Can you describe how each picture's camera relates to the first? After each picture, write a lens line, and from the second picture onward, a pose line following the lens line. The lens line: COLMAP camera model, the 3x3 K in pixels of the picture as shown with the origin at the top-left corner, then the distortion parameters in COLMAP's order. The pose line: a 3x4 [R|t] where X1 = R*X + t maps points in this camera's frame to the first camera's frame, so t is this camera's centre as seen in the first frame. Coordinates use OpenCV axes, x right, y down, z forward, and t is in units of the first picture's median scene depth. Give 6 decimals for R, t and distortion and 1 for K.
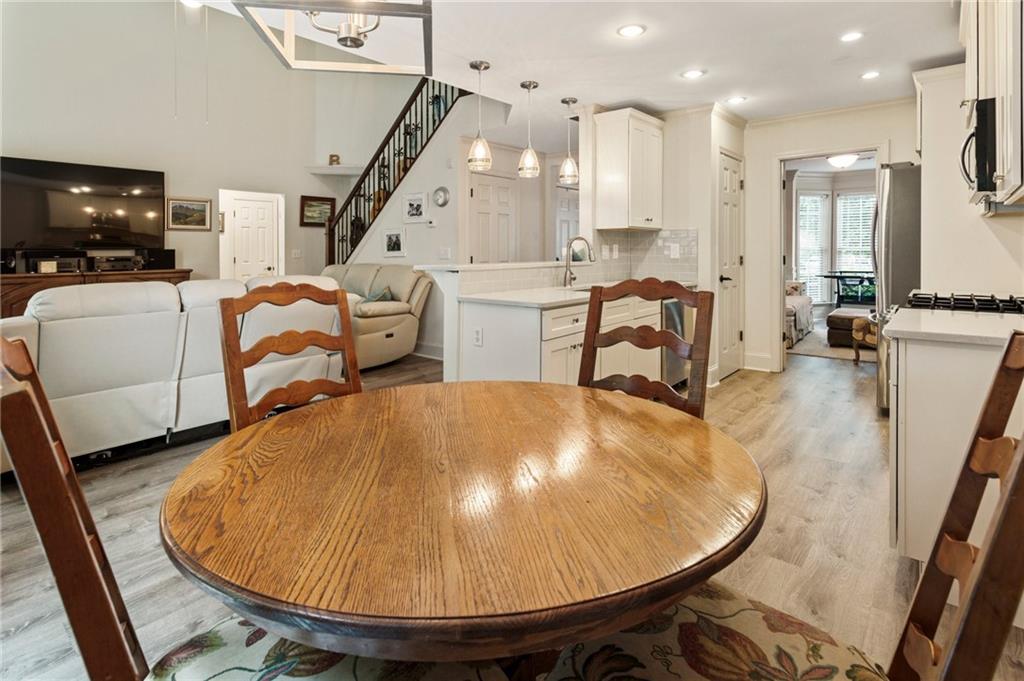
lens RADIAL K [[511.7, 0, 495.0], [0, 511.7, 253.1], [0, 0, 1]] dist [-0.001883, -0.000506]
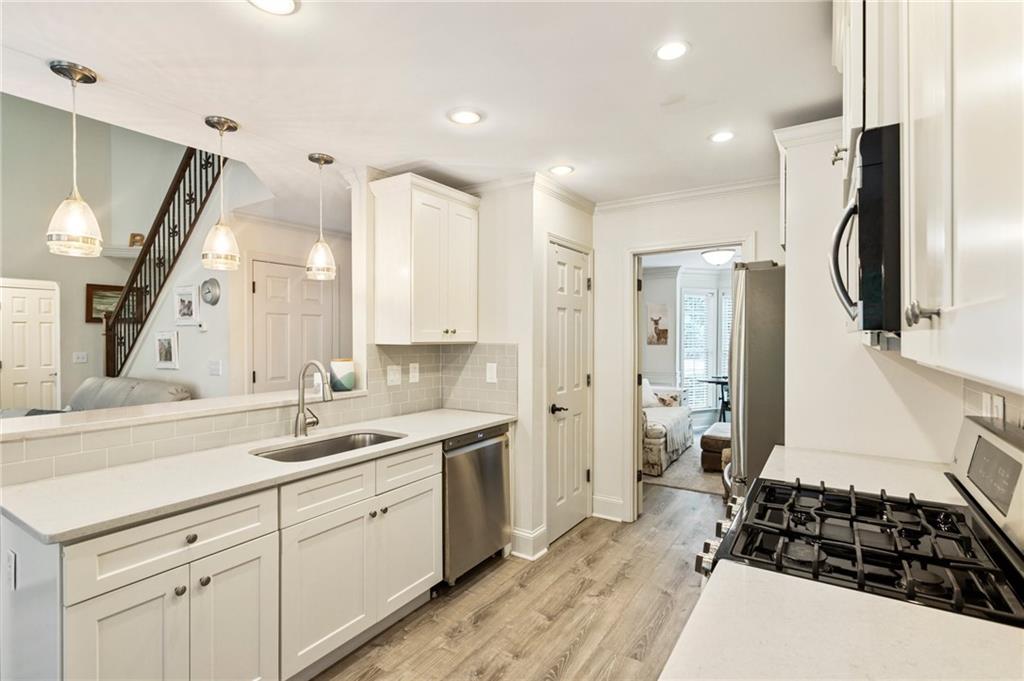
lens RADIAL K [[485.2, 0, 507.5], [0, 485.2, 336.7], [0, 0, 1]] dist [0.001662, 0.000894]
pose [[0.990804, 0.004173, 0.135243, 0.236553], [-0.003770, 0.999988, -0.003235, -0.045815], [-0.135255, 0.002695, 0.990807, 0.253904]]
